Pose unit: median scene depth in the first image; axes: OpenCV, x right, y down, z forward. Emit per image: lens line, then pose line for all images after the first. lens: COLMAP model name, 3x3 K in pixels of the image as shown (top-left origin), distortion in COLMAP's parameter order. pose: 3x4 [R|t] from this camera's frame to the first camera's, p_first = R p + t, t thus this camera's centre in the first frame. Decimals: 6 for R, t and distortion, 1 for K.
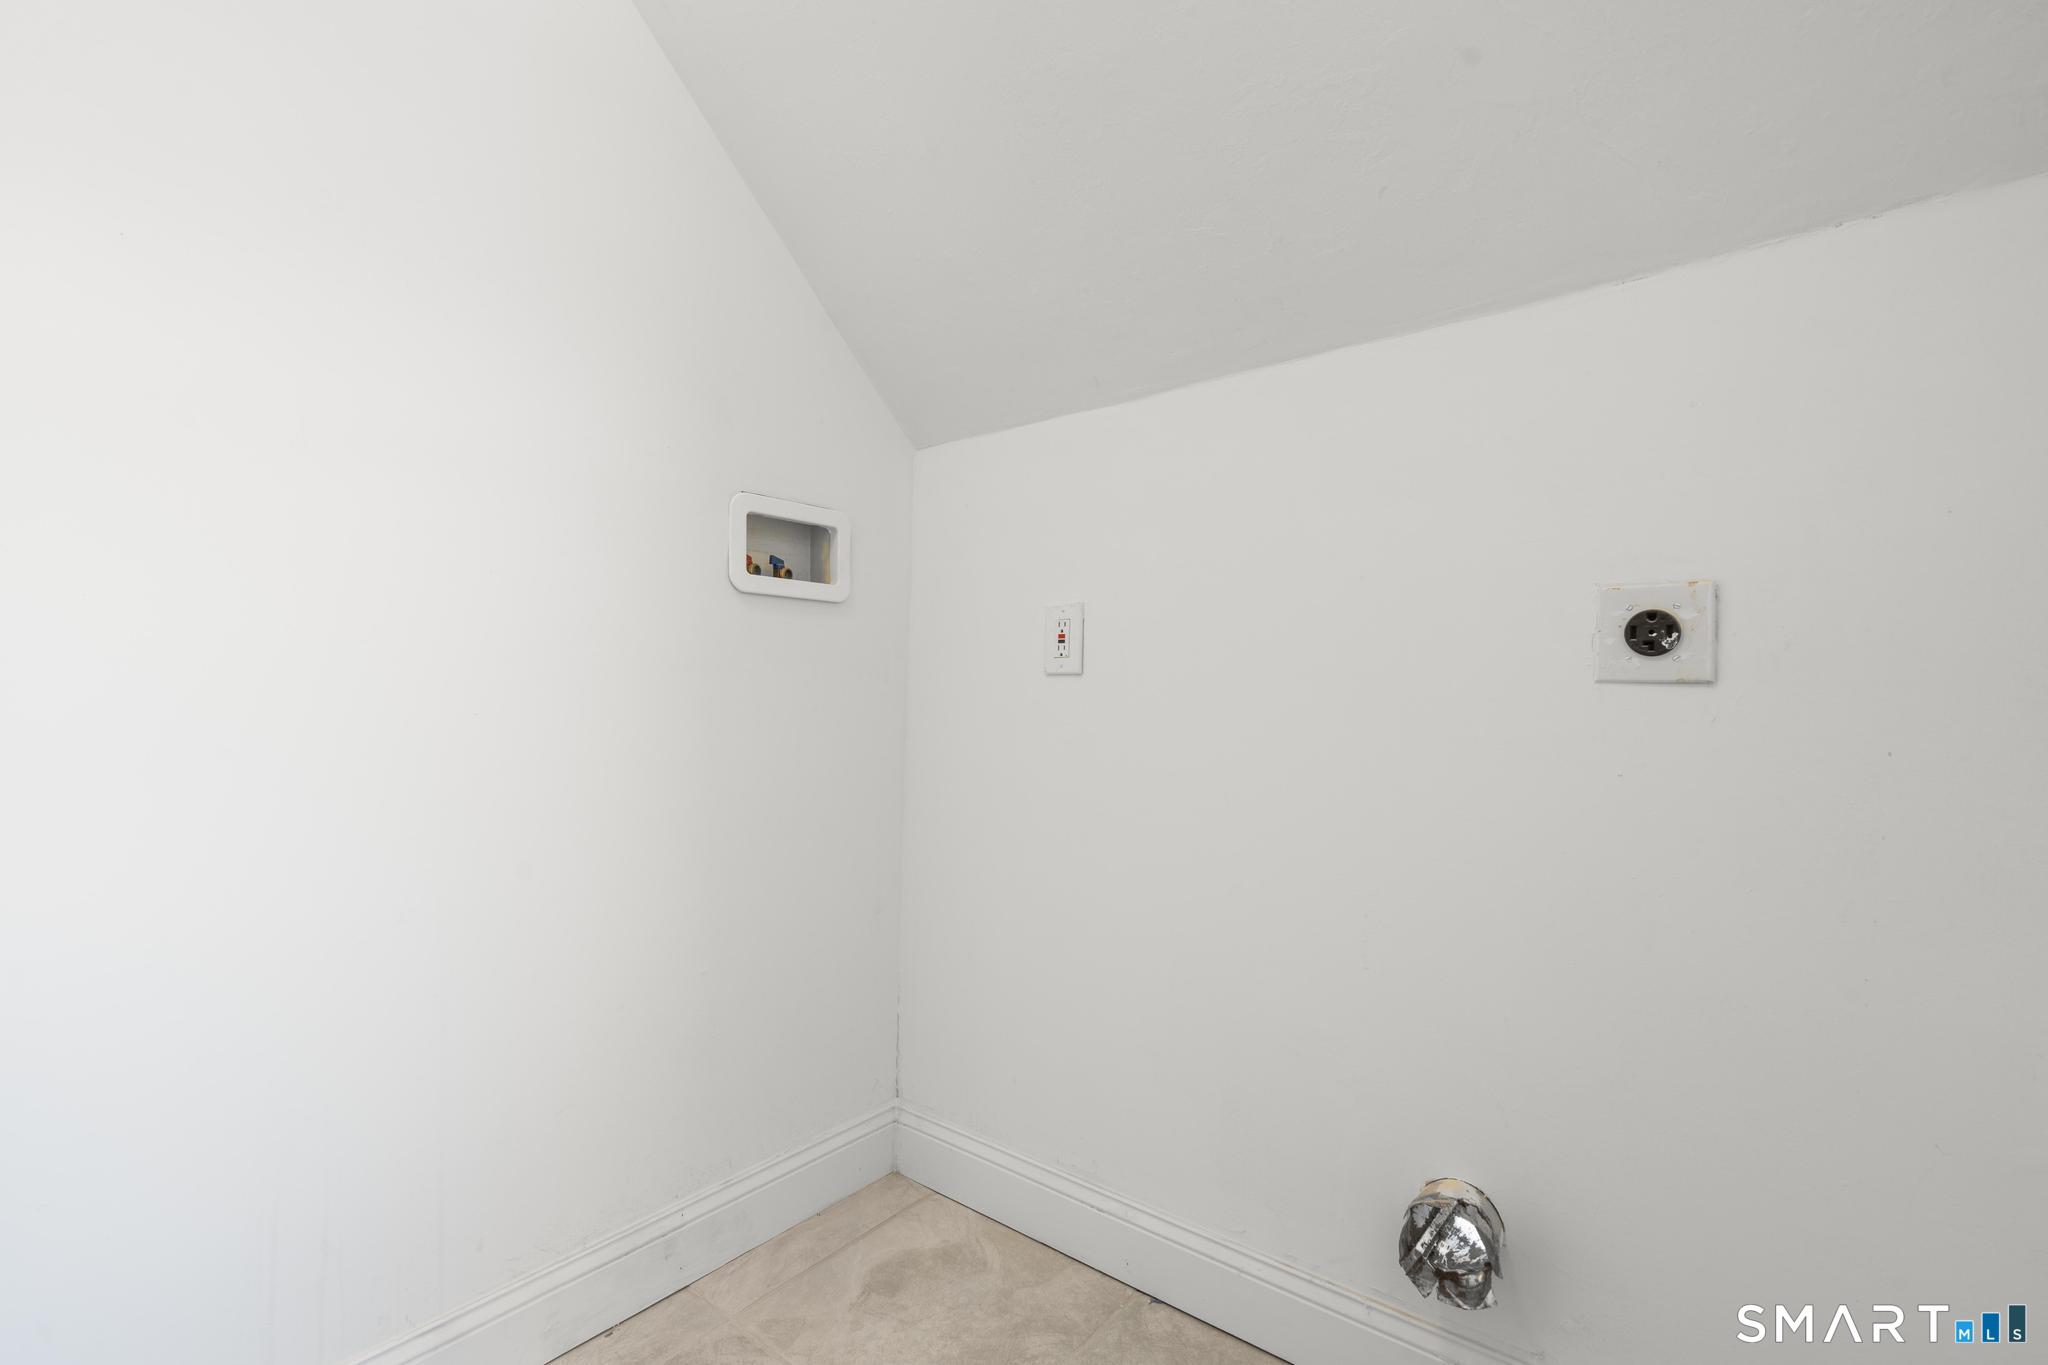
lens RADIAL K [[919.8, 0, 1023.3], [0, 919.8, 682.6], [0, 0, 1]] dist [-0.004412, -0.000102]
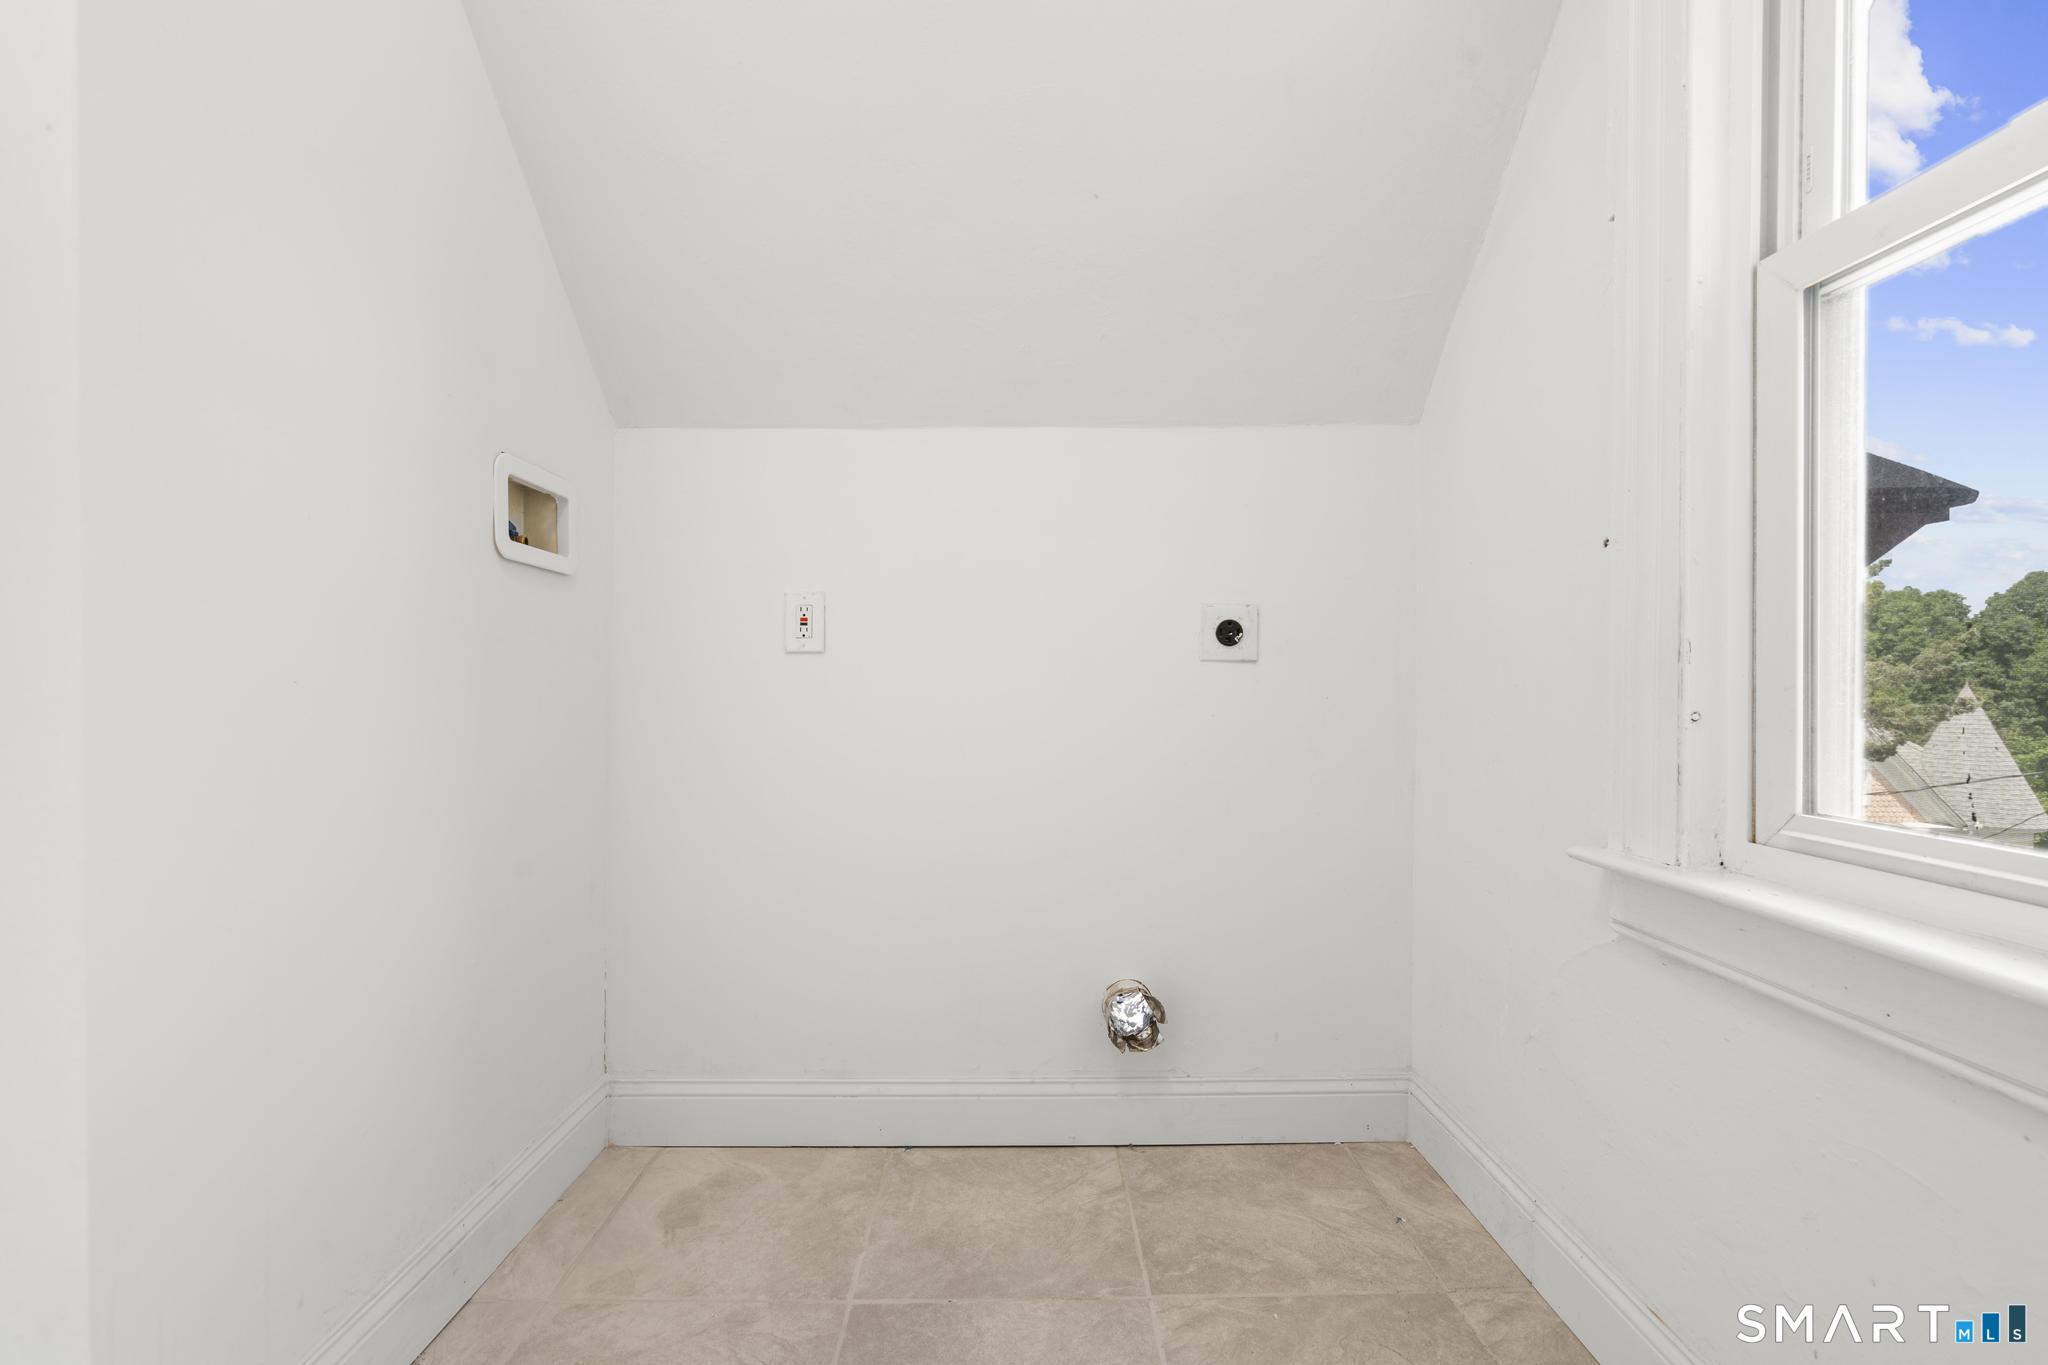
lens RADIAL K [[919.8, 0, 1026.8], [0, 919.8, 684.1], [0, 0, 1]] dist [-0.004412, -0.000102]
pose [[0.770294, -0.000752, 0.637689, -0.514428], [-0.003754, 0.999977, 0.005714, 0.024774], [-0.637678, -0.006795, 0.770273, -0.073066]]
